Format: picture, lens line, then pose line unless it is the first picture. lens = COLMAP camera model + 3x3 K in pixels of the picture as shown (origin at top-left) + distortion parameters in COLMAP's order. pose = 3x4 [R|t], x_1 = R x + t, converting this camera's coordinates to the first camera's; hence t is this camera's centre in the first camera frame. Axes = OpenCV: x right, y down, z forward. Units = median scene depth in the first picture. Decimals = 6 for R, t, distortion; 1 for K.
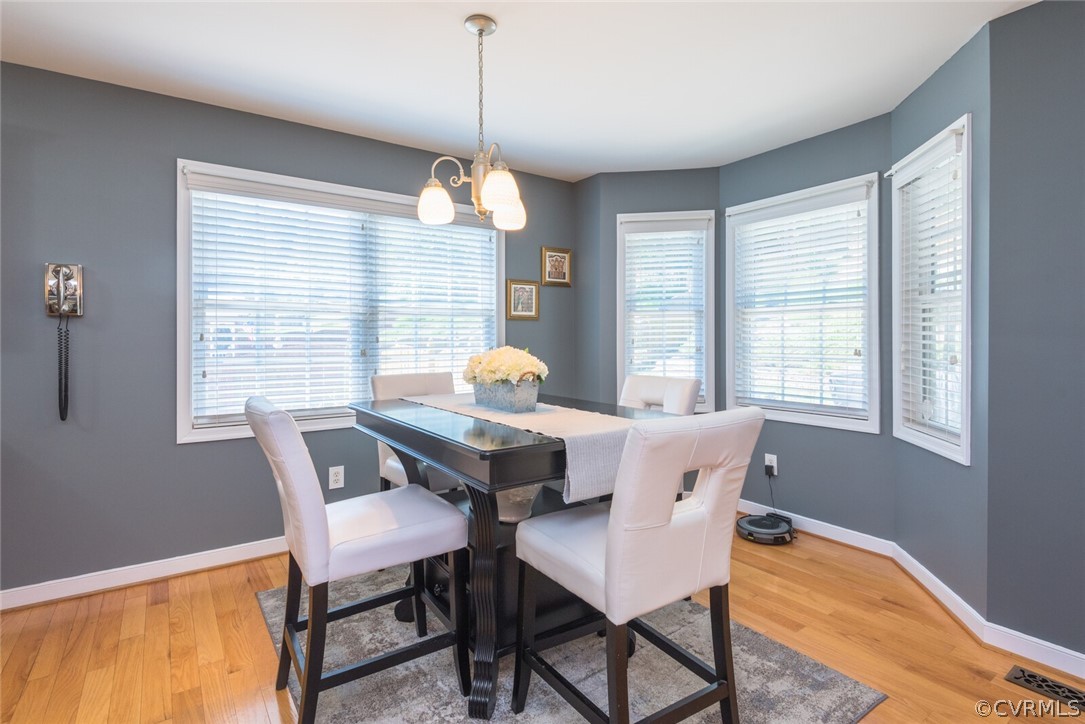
lens RADIAL K [[536.2, 0, 549.3], [0, 536.2, 340.6], [0, 0, 1]] dist [0.000676, -0.000528]
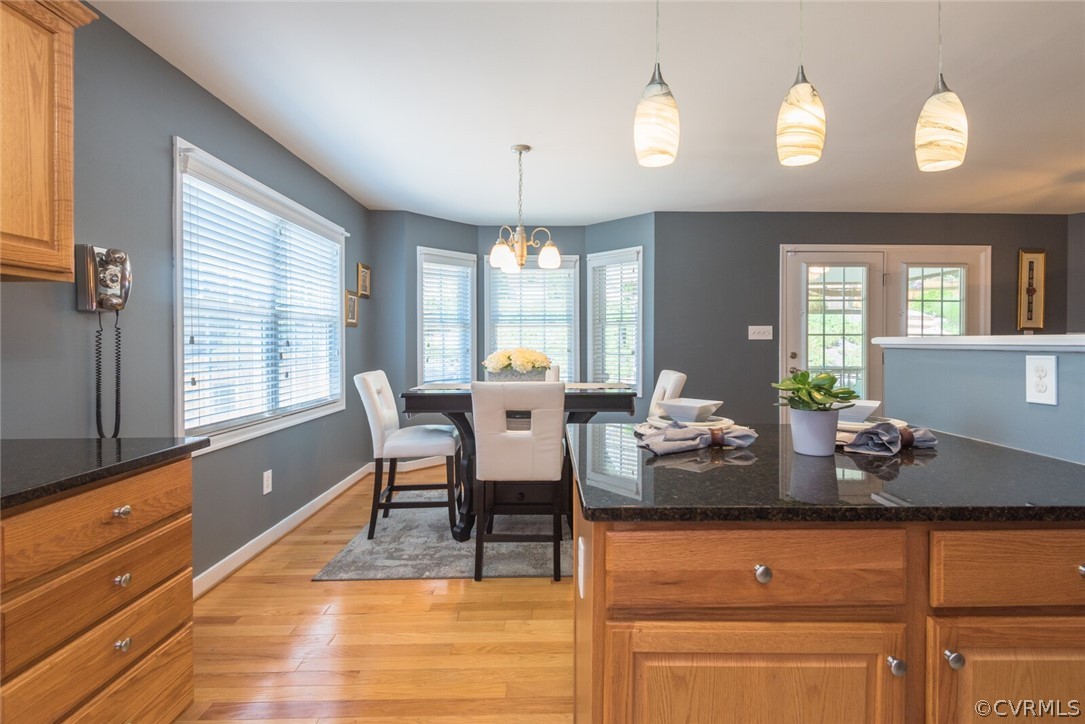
lens RADIAL K [[528.1, 0, 562.2], [0, 528.1, 345.1], [0, 0, 1]] dist [-0.003569, -0.001771]
pose [[0.560365, -0.001750, 0.828244, -0.907144], [0.001922, 0.999998, 0.000812, 0.002483], [-0.828243, 0.001136, 0.560367, 0.001263]]
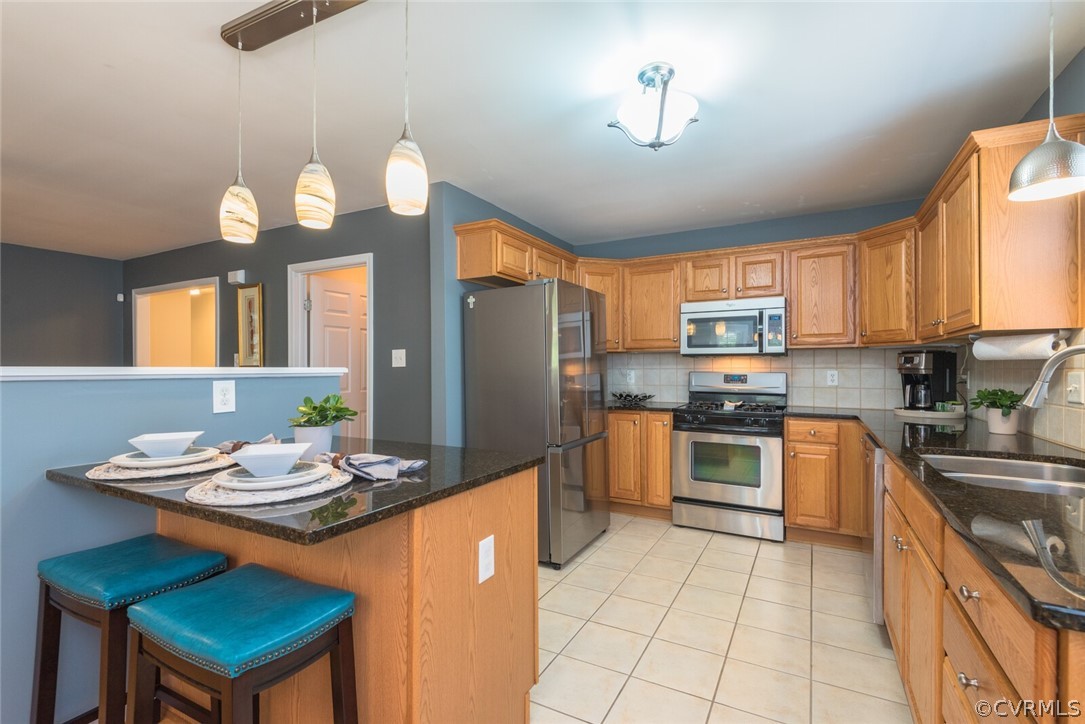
lens RADIAL K [[490.0, 0, 552.9], [0, 490.0, 365.1], [0, 0, 1]] dist [-0.000662, -0.000874]
pose [[-0.897065, -0.000370, -0.441899, -0.437606], [-0.001035, 0.999999, 0.001263, -0.007639], [0.441898, 0.001591, -0.897064, 0.635771]]
